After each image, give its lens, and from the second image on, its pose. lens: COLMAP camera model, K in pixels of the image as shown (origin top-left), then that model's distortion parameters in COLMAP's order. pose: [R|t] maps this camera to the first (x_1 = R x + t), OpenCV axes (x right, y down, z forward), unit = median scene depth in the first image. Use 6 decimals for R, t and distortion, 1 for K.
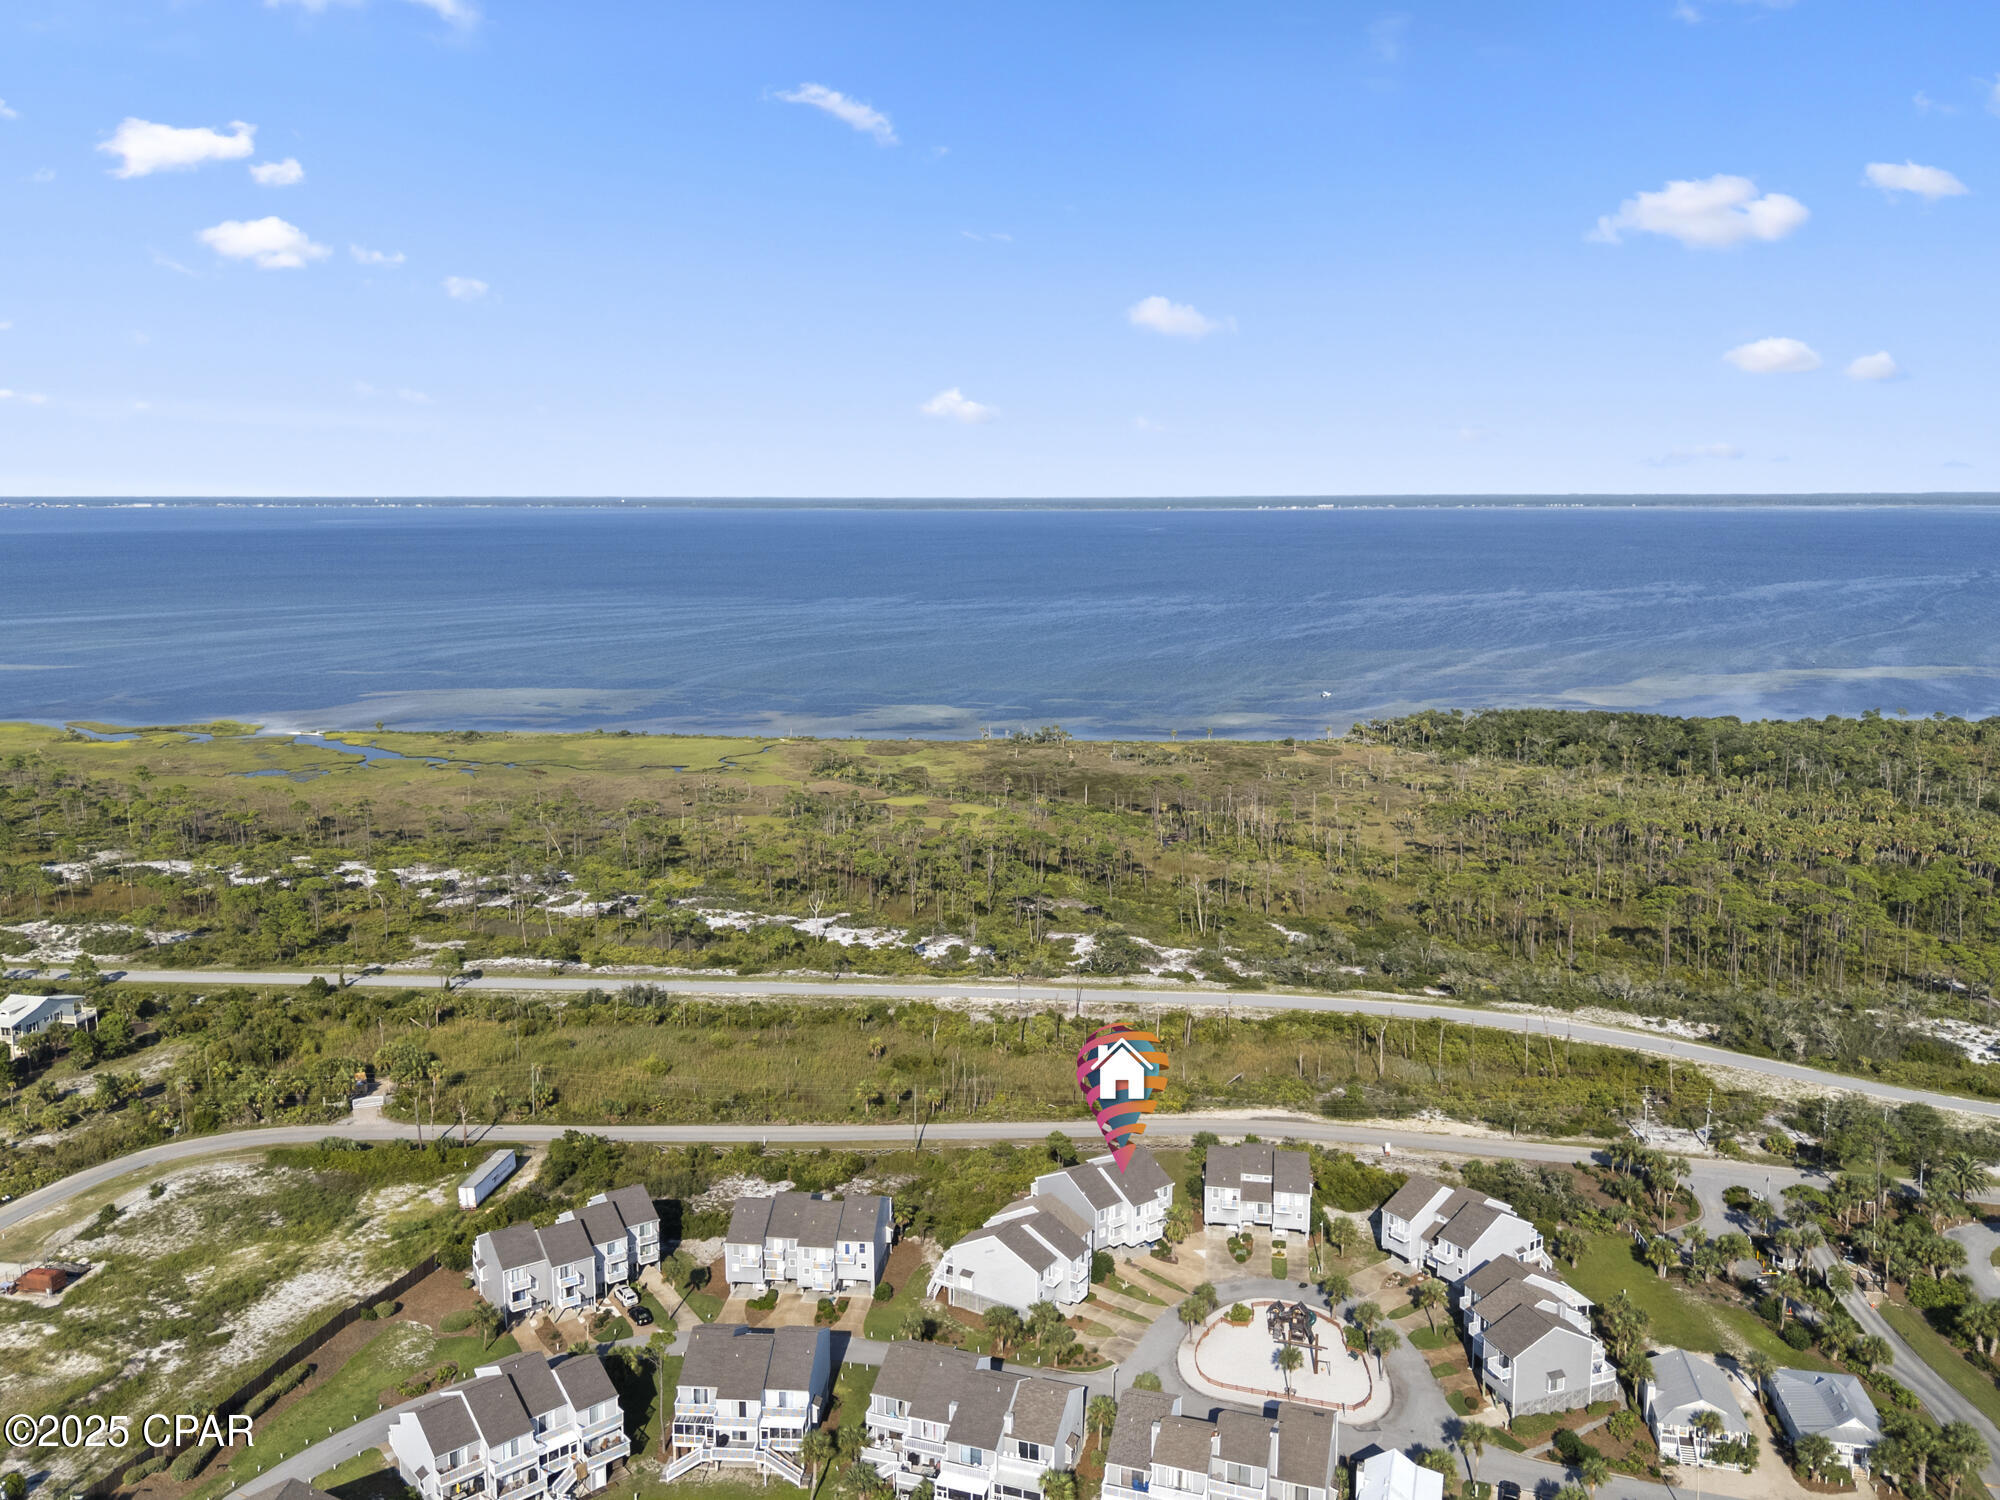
lens RADIAL K [[1533.0, 0, 1017.5], [0, 1533.0, 757.4], [0, 0, 1]] dist [0.039681, -0.010987]
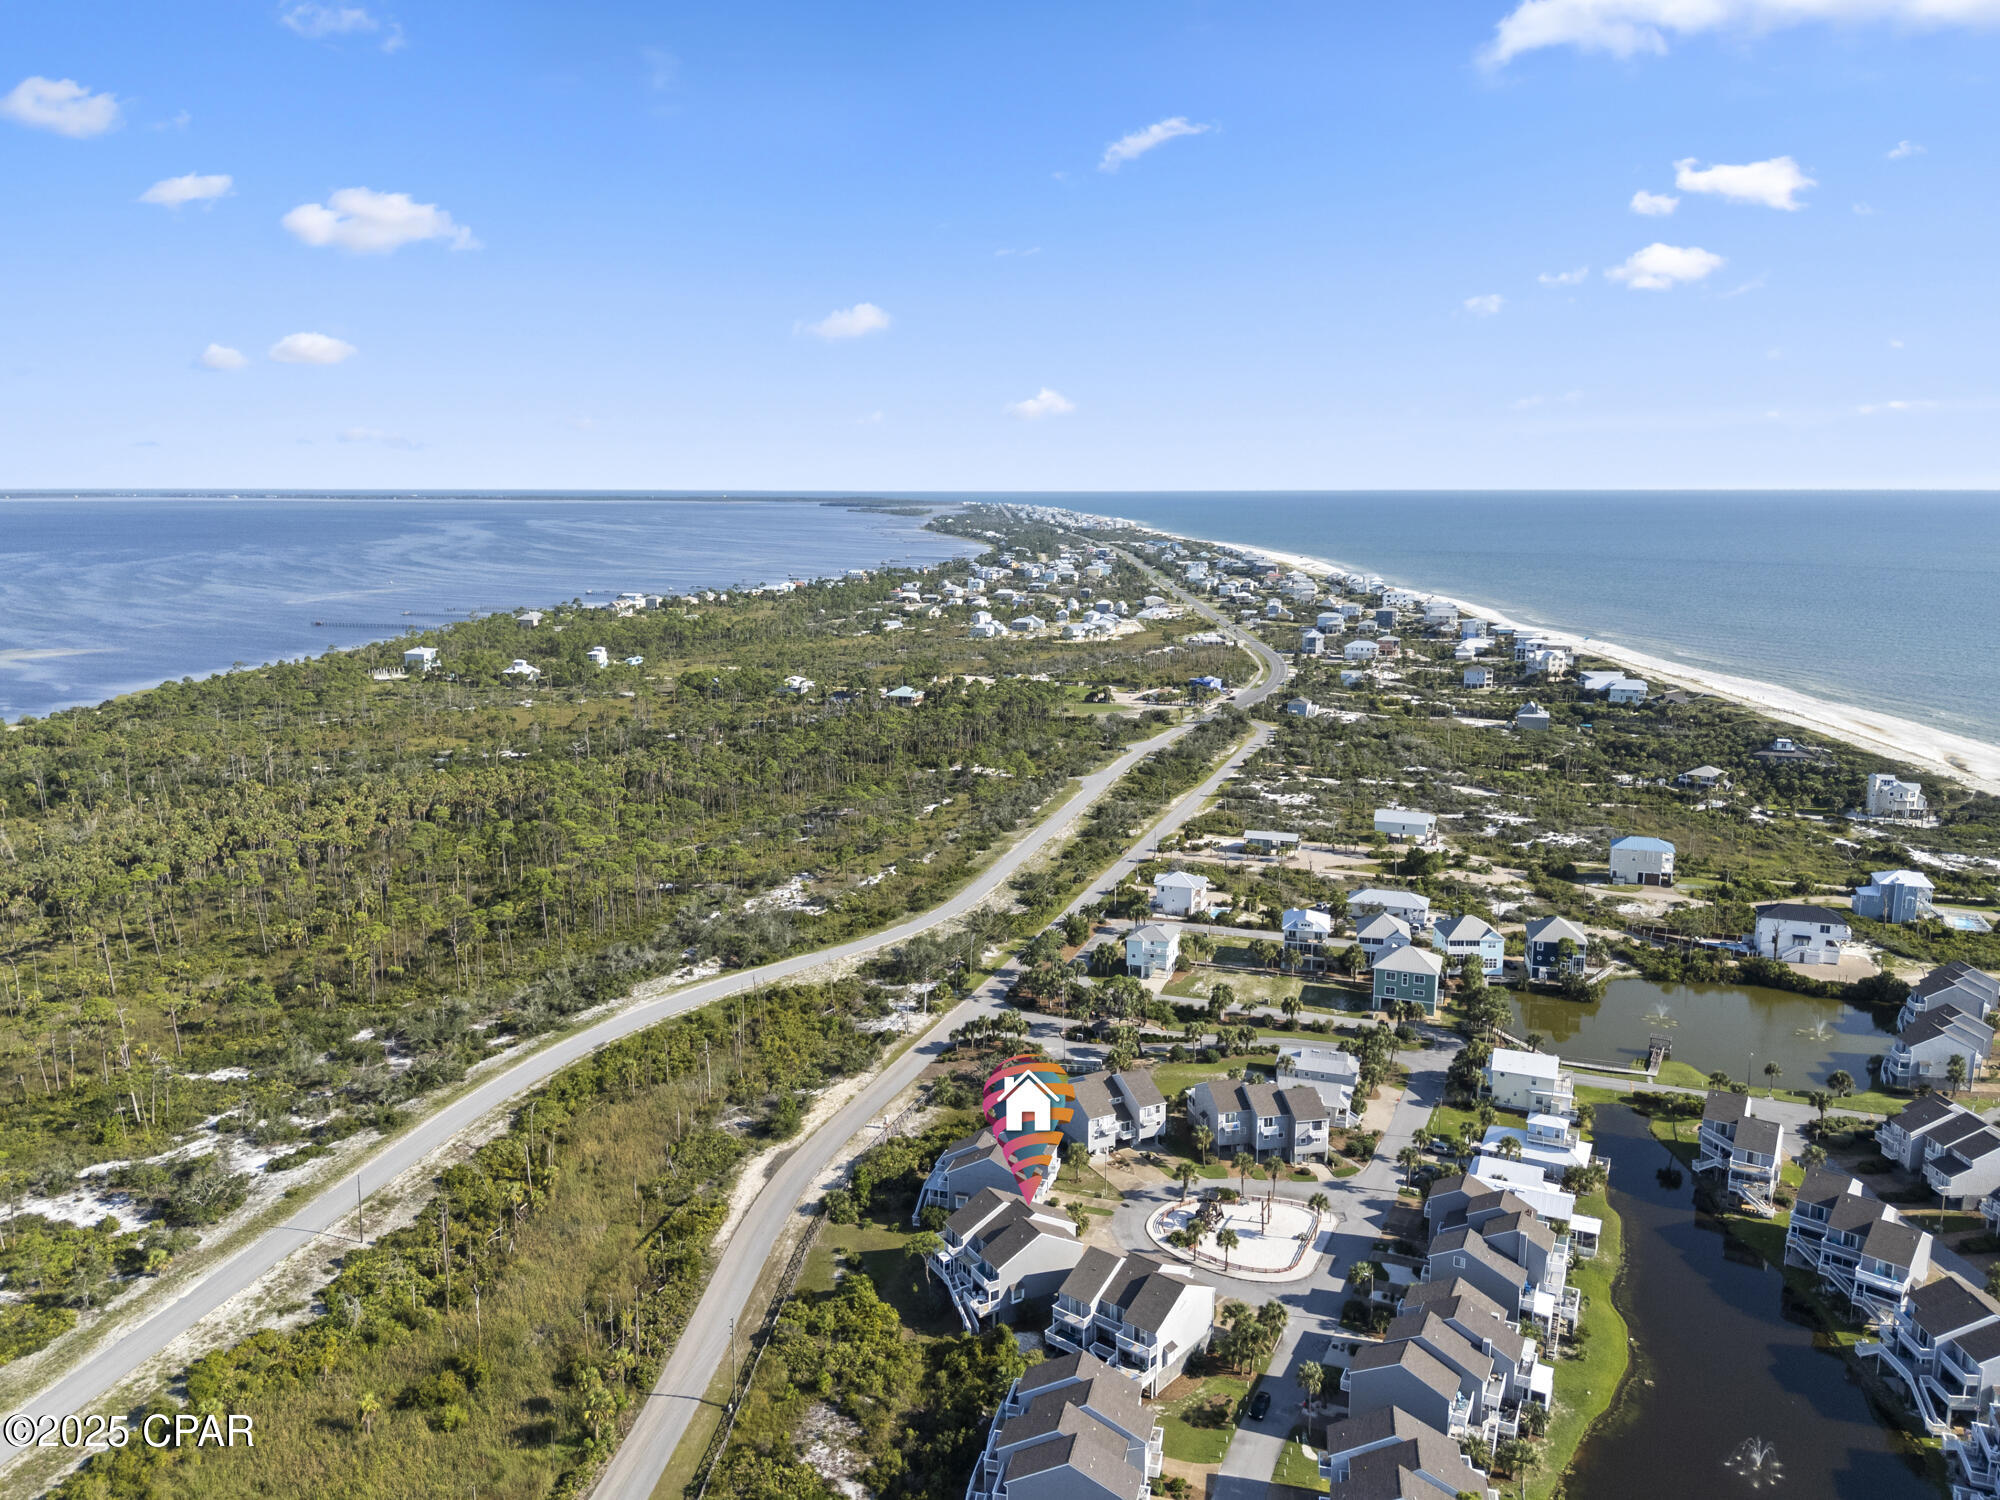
lens RADIAL K [[1469.1, 0, 1000.0], [0, 1469.1, 750.0], [0, 0, 1]] dist [0.093596, -0.124289]
pose [[0.148750, -0.187284, 0.970978, -0.584486], [0.170218, 0.972095, 0.161422, -0.121358], [-0.974115, 0.141266, 0.176478, 0.614089]]
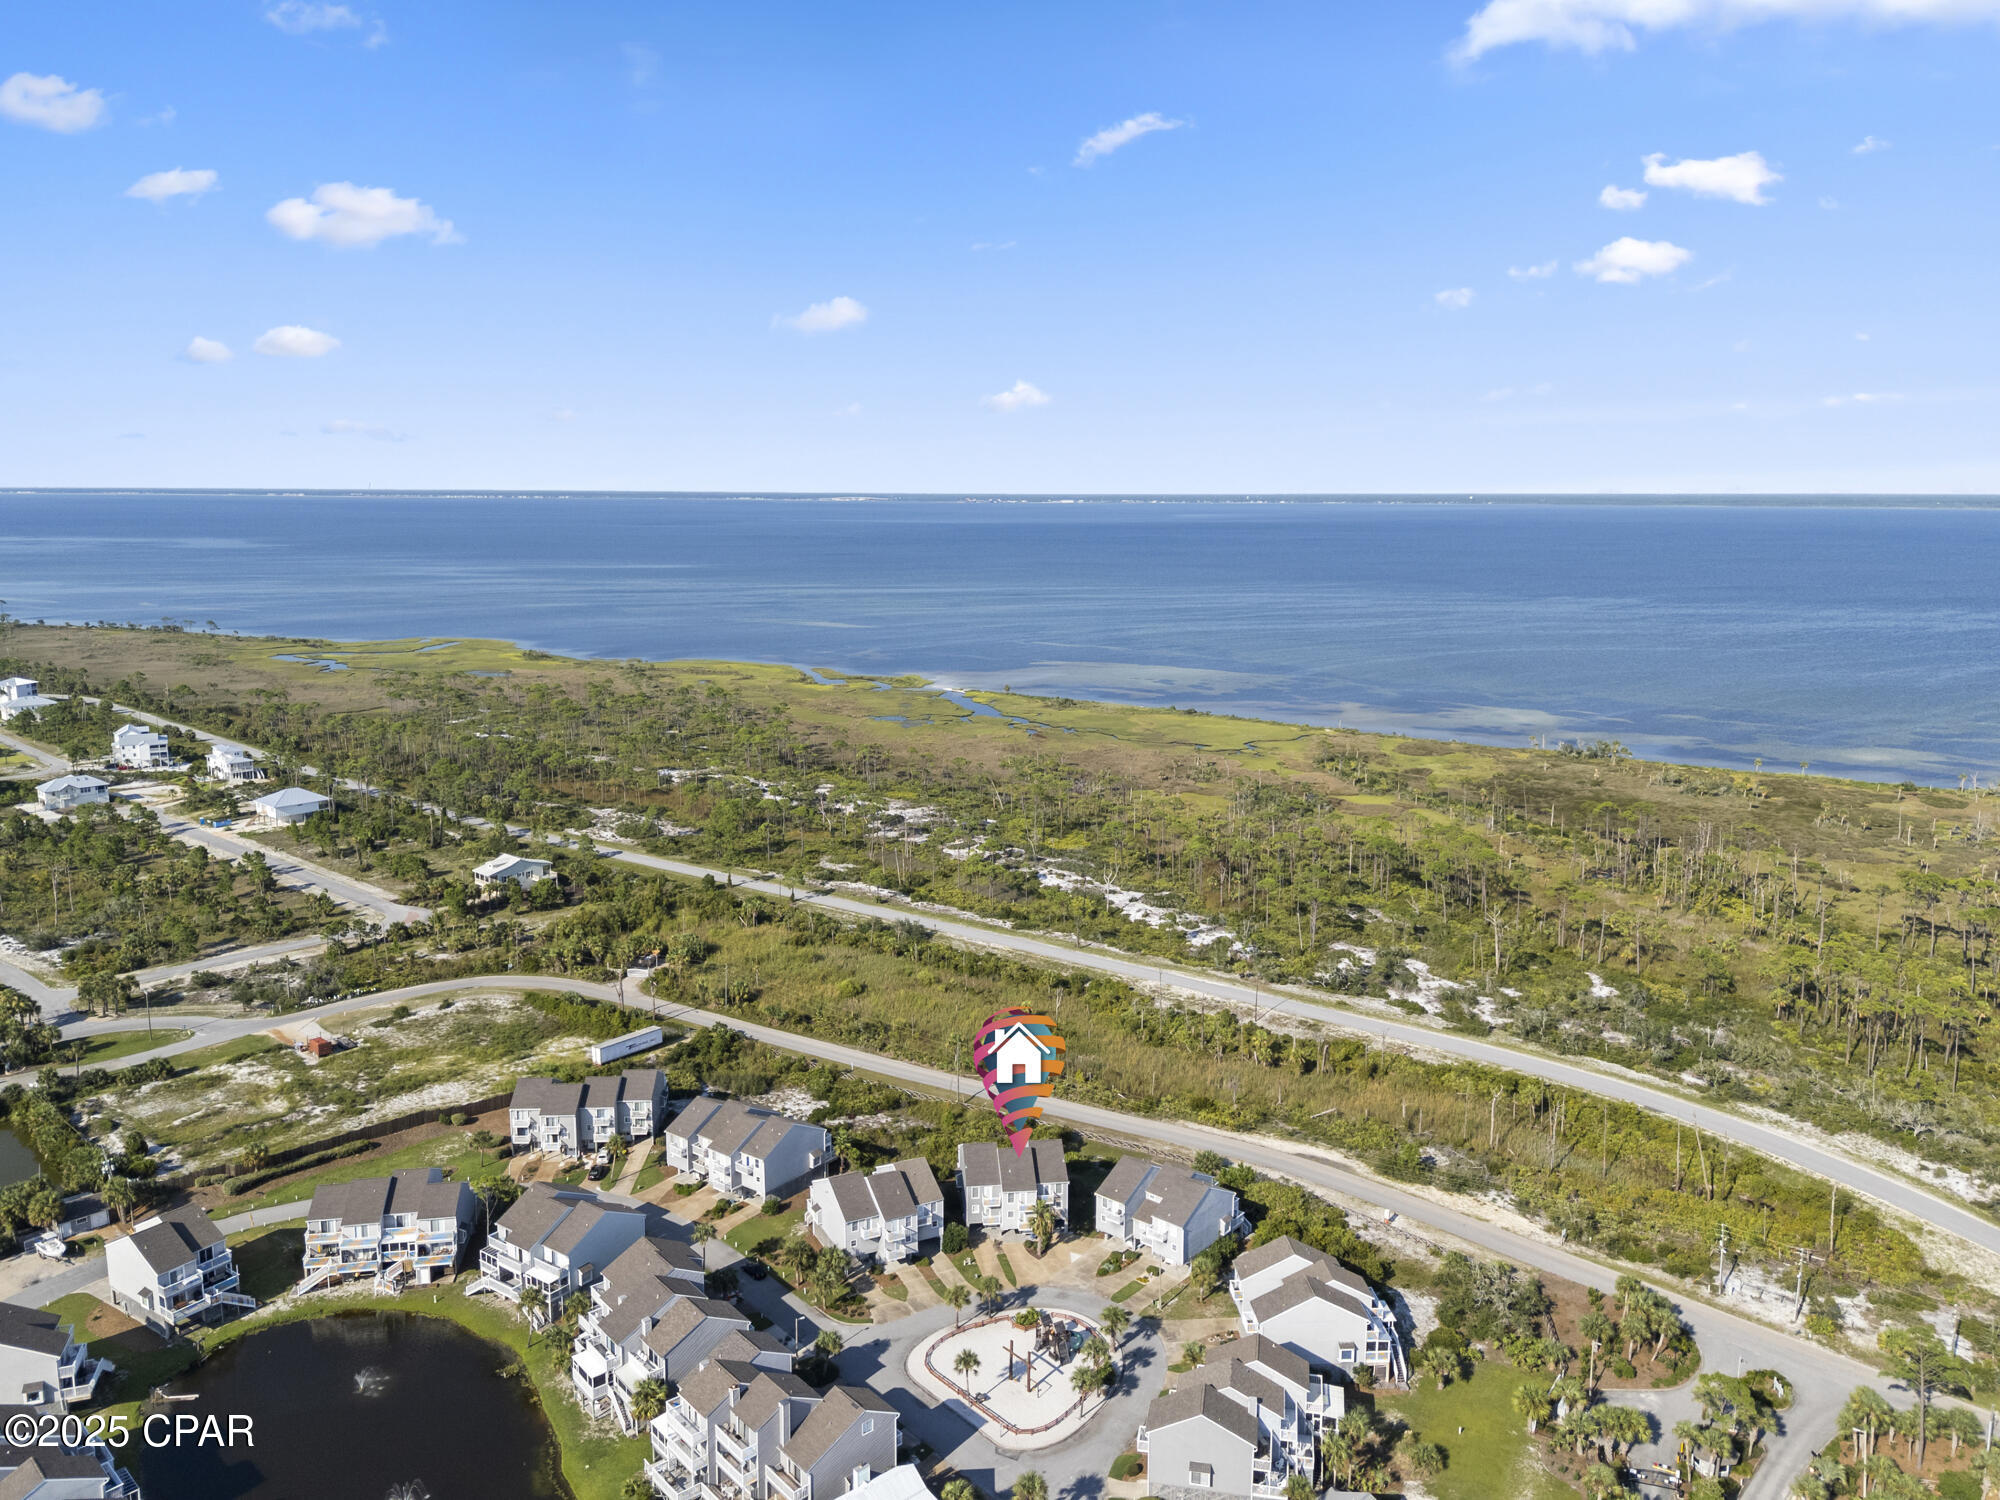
lens RADIAL K [[1469.1, 0, 1000.0], [0, 1469.1, 750.0], [0, 0, 1]] dist [0.093596, -0.124289]
pose [[0.853407, 0.096288, -0.512275, 0.398123], [-0.094476, 0.995086, 0.029650, -0.016727], [0.512612, 0.023094, 0.858310, 0.120432]]
